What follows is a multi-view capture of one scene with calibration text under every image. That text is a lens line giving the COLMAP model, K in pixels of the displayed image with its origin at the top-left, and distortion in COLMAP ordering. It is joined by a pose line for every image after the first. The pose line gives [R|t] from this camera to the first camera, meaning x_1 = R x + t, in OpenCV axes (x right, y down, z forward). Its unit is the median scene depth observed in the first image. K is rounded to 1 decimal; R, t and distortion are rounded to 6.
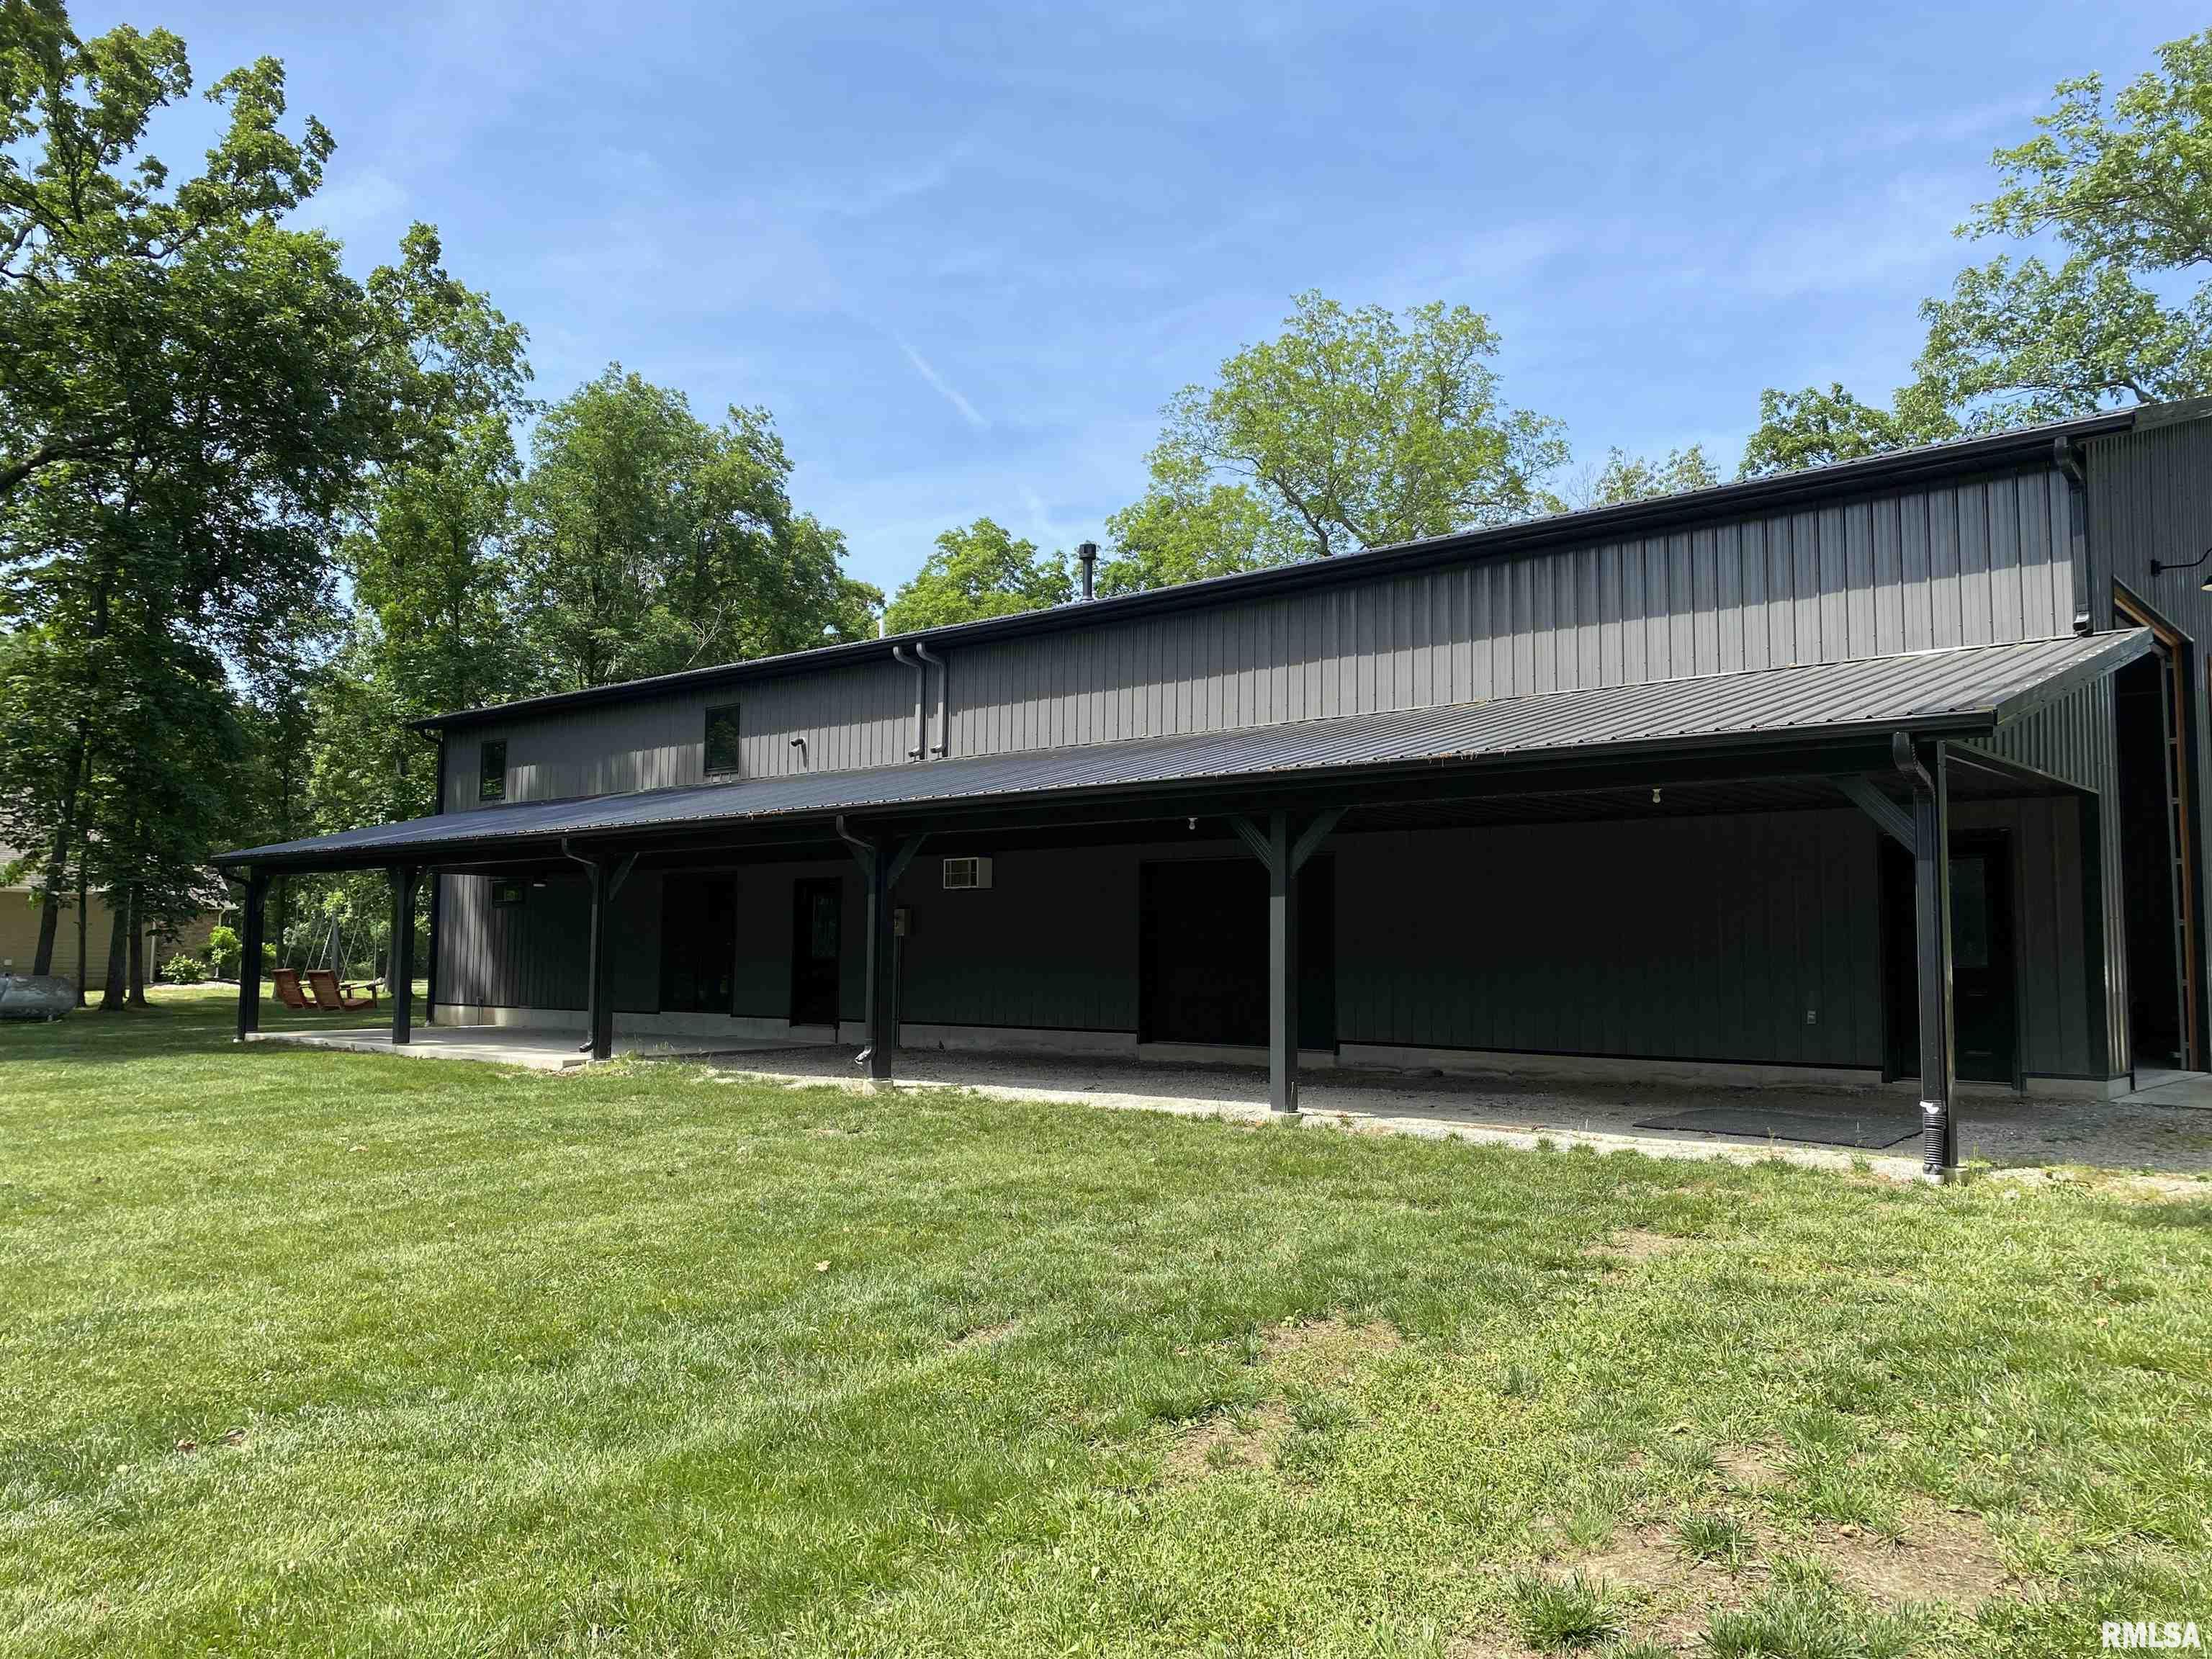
lens RADIAL K [[1694.7, 0, 1080.6], [0, 1694.7, 805.9], [0, 0, 1]] dist [-0.000591, -0.008227]
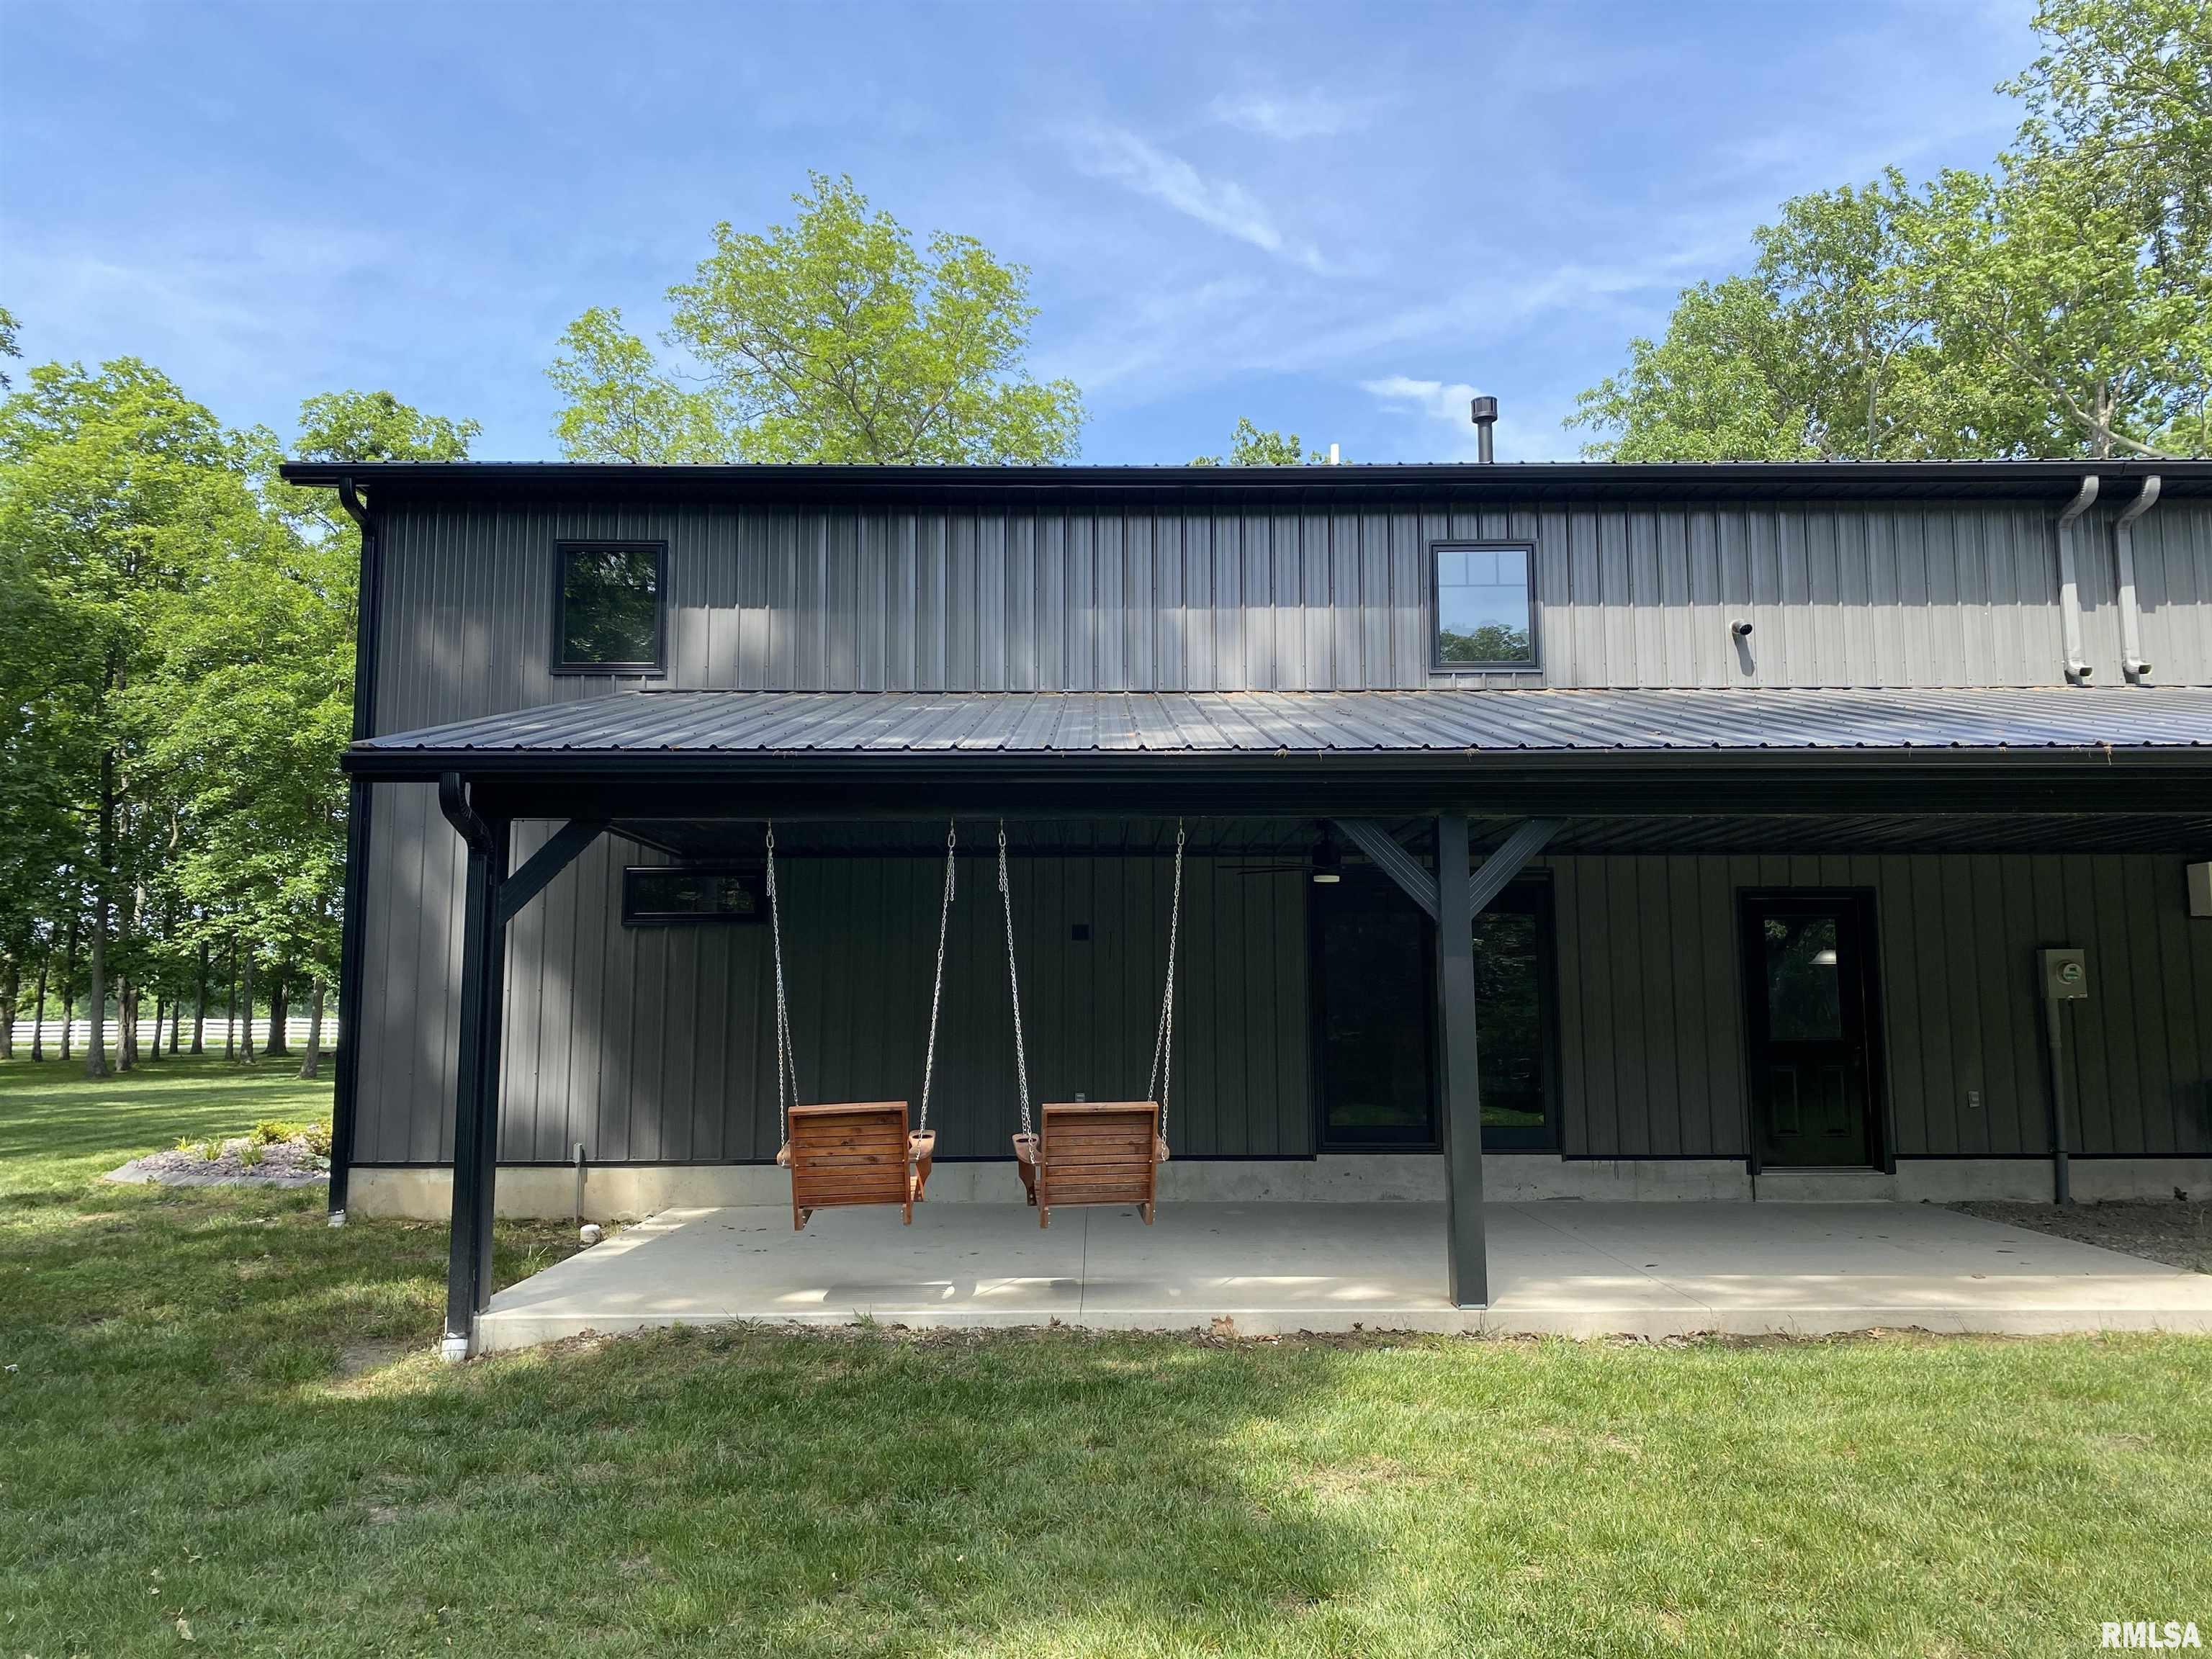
lens RADIAL K [[2040.7, 0, 1106.0], [0, 2040.7, 829.5], [0, 0, 1]] dist [-0.000486, -0.005953]
pose [[0.758947, 0.055447, 0.648787, -0.581605], [-0.048904, 0.998408, -0.028120, 0.041820], [-0.649313, -0.010387, 0.760451, 0.526017]]
